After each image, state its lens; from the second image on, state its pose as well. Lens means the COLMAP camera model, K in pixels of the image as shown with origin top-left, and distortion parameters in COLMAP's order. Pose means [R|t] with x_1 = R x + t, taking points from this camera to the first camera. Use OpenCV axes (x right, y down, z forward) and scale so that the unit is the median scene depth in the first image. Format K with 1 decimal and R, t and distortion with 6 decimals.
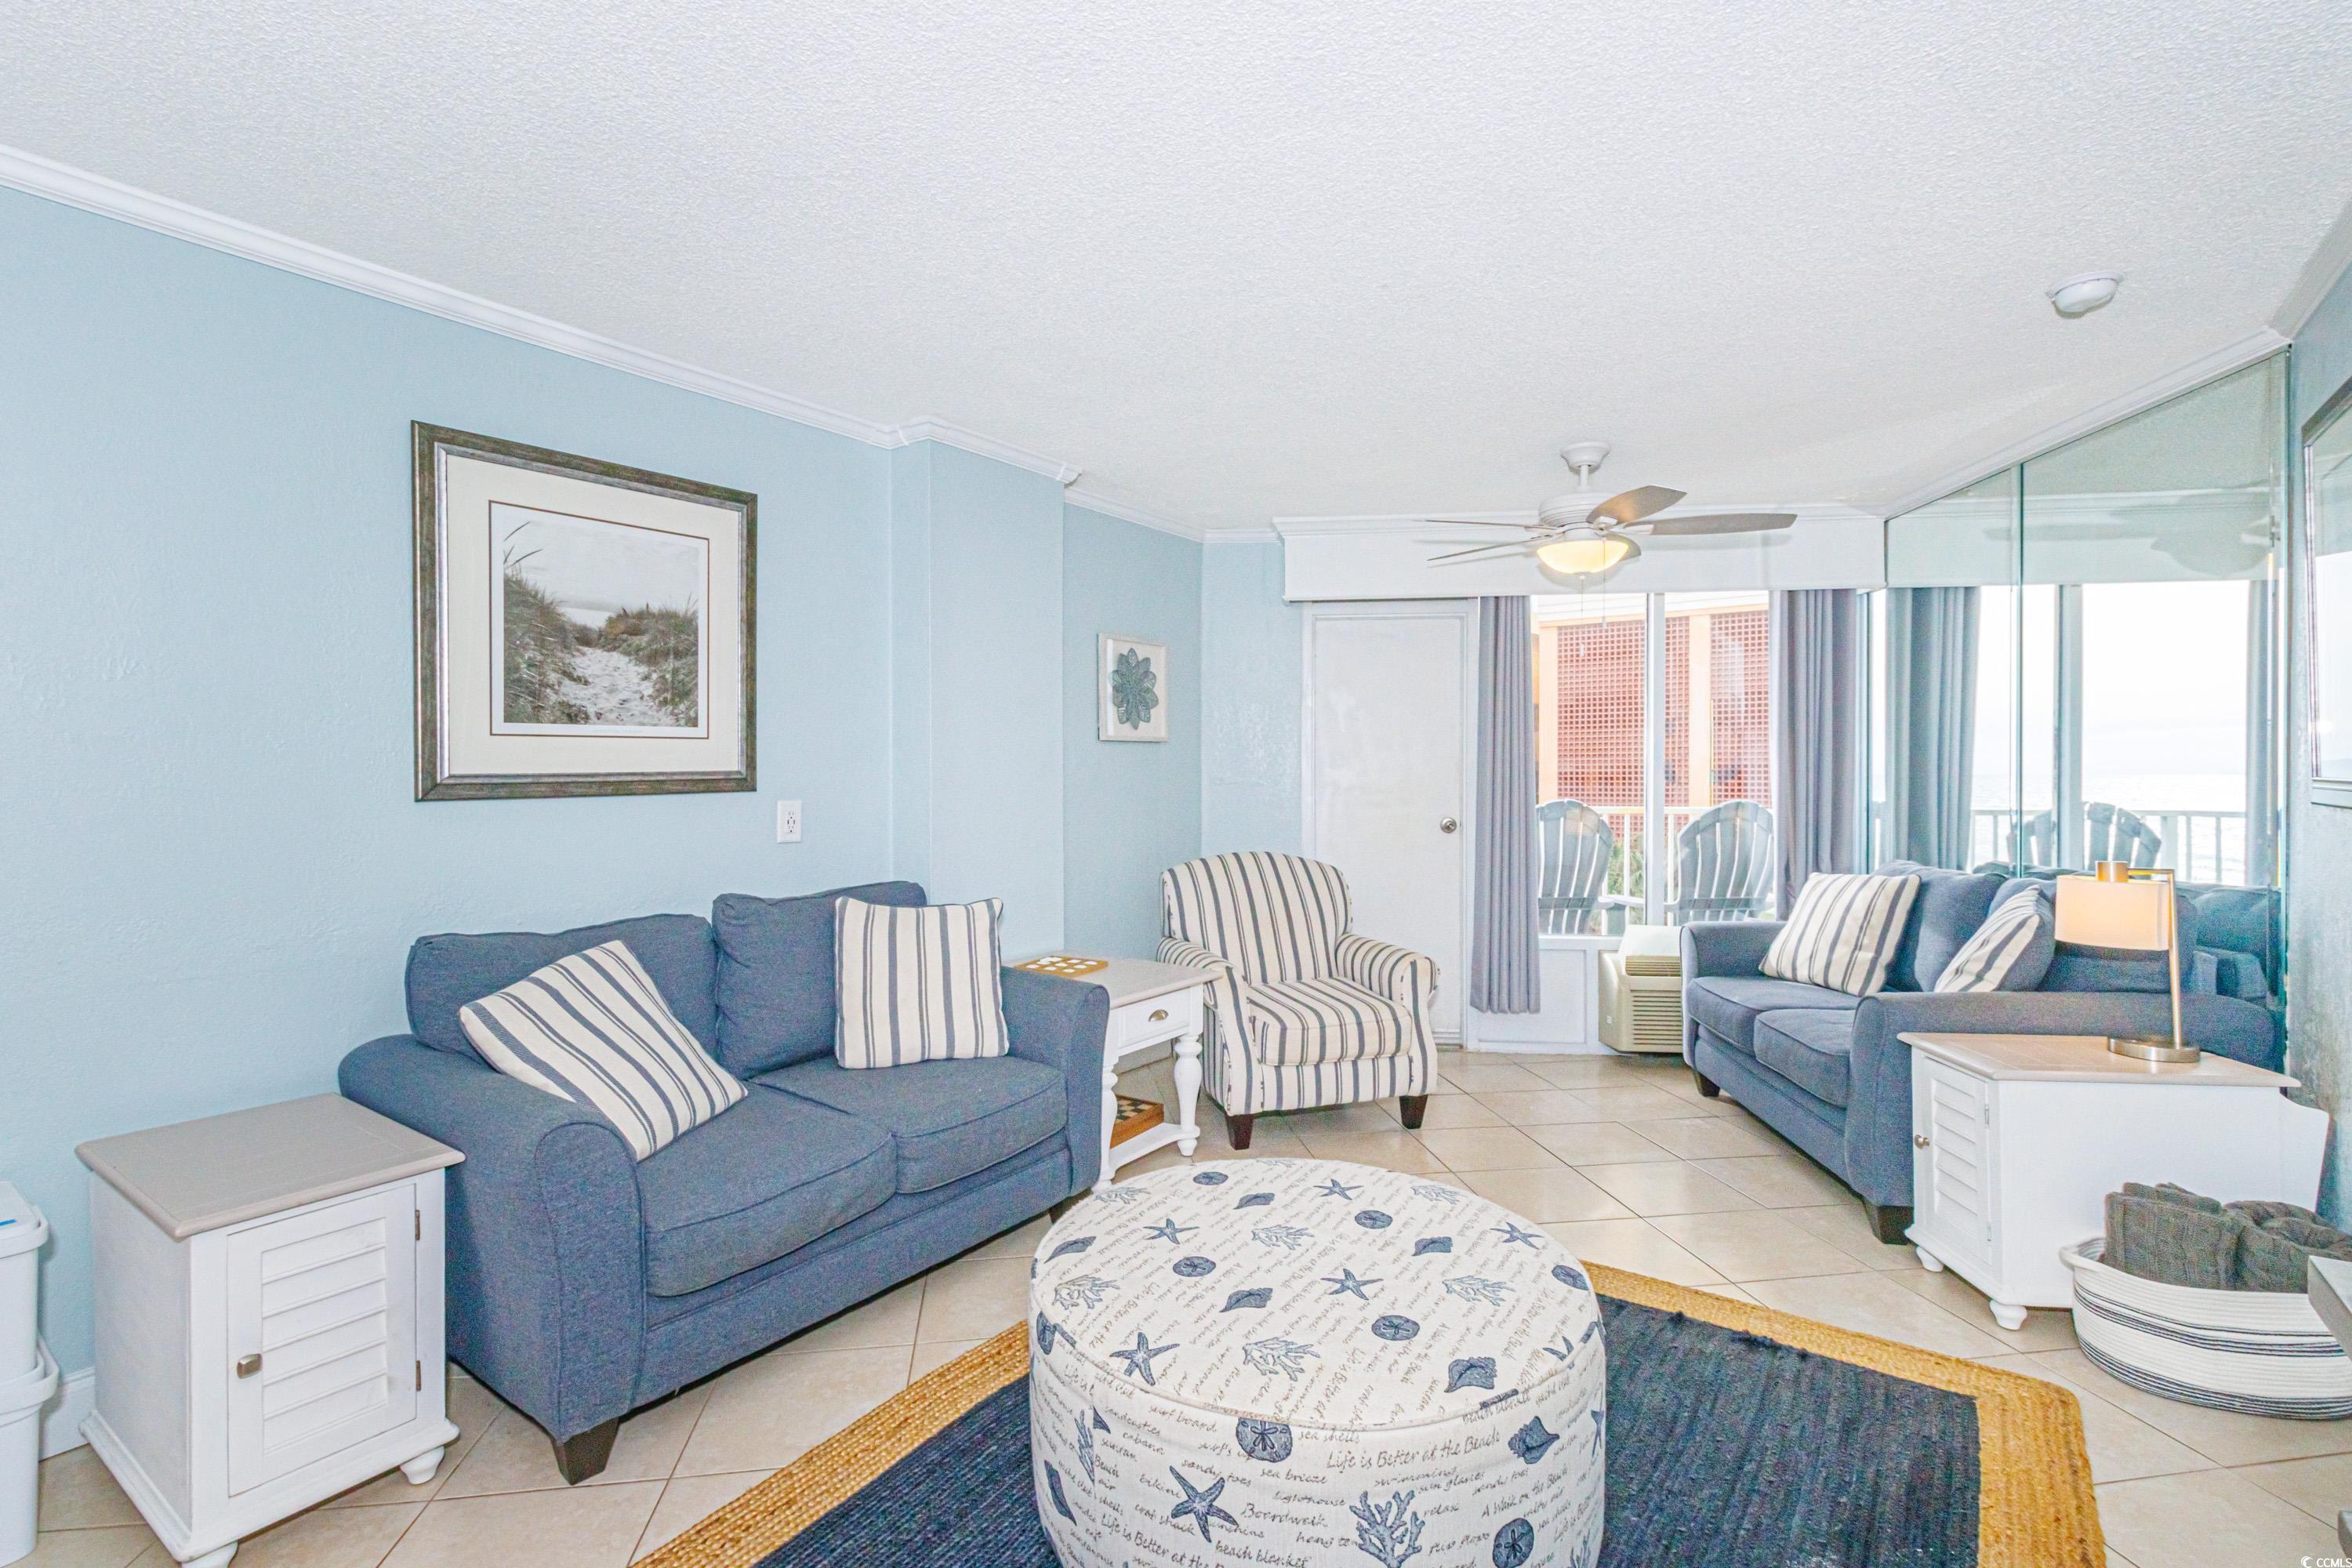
lens RADIAL K [[1086.5, 0, 1169.6], [0, 1086.5, 776.0], [0, 0, 1]] dist [0.001135, 0.002525]
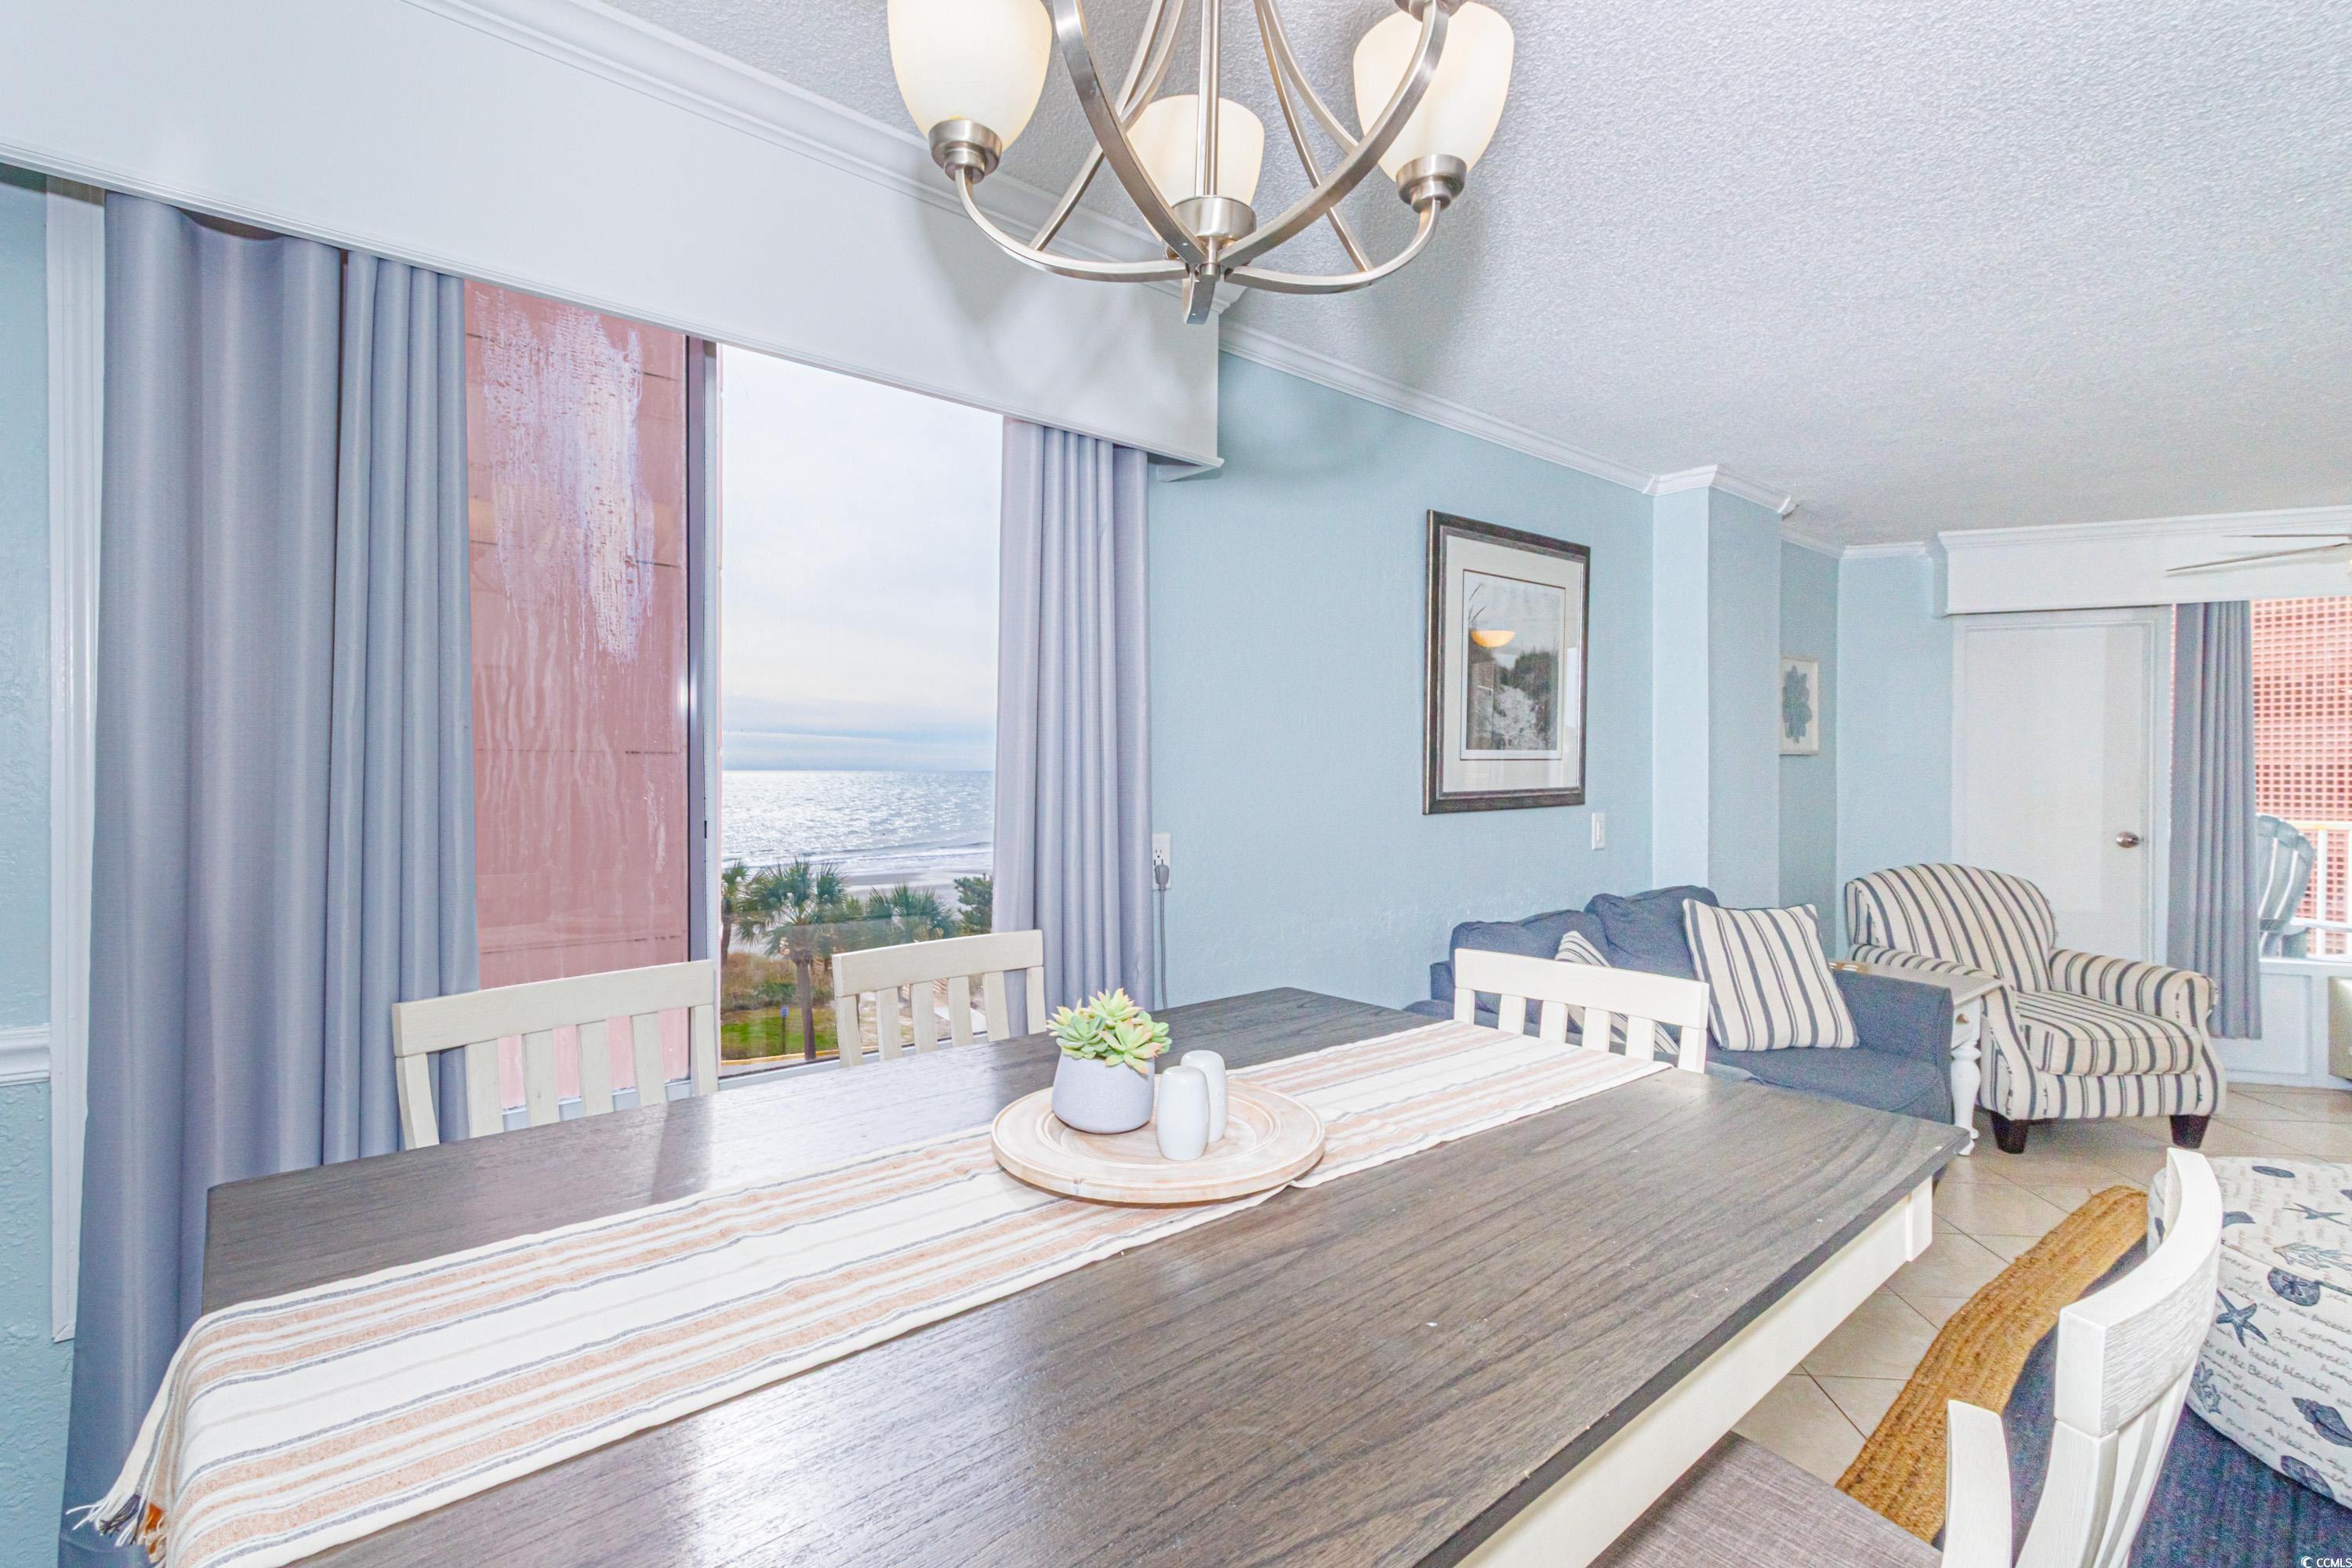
lens RADIAL K [[1086.5, 0, 1165.3], [0, 1086.5, 775.5], [0, 0, 1]] dist [0.001135, 0.002525]
pose [[0.971945, 0.002620, -0.235193, -0.545281], [-0.002334, 0.999996, 0.001495, -0.017651], [0.235196, -0.000904, 0.971947, -0.224148]]
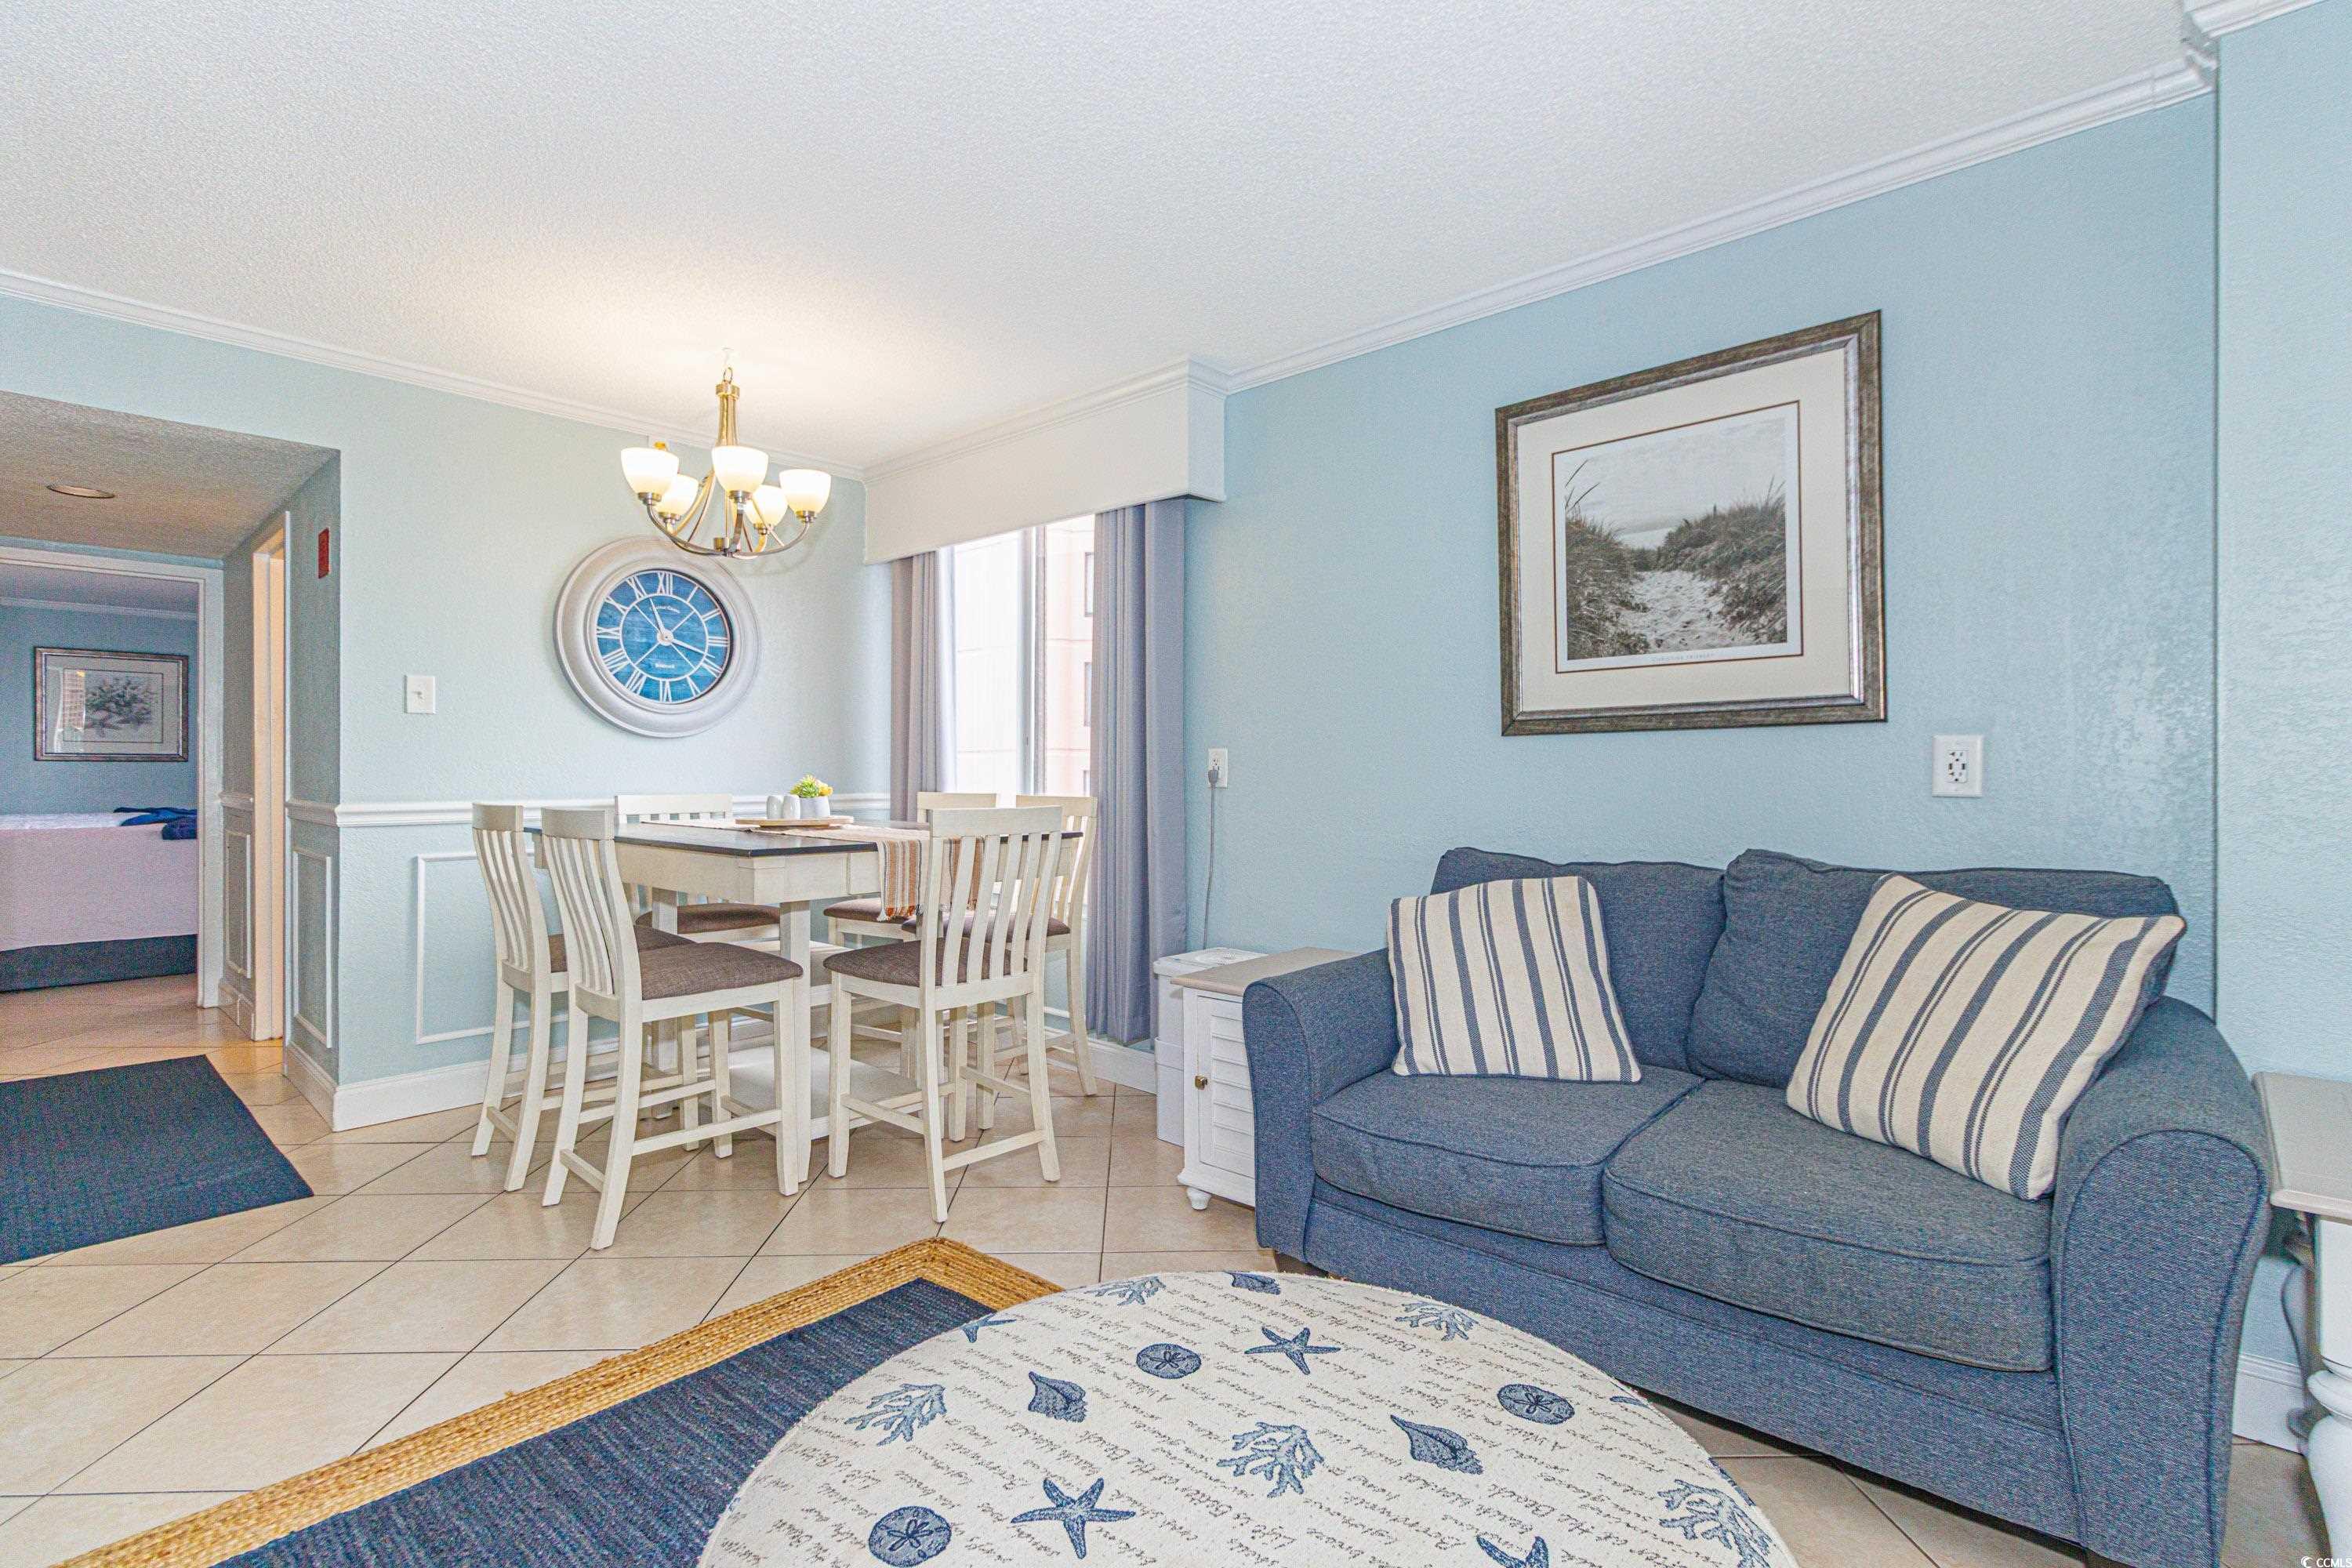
lens RADIAL K [[1086.5, 0, 1171.8], [0, 1086.5, 779.0], [0, 0, 1]] dist [0.001135, 0.002525]
pose [[-0.111475, 0.003995, -0.993759, 0.392560], [-0.006110, 0.999970, 0.004705, 0.052194], [0.993748, 0.006597, -0.111447, 0.616063]]
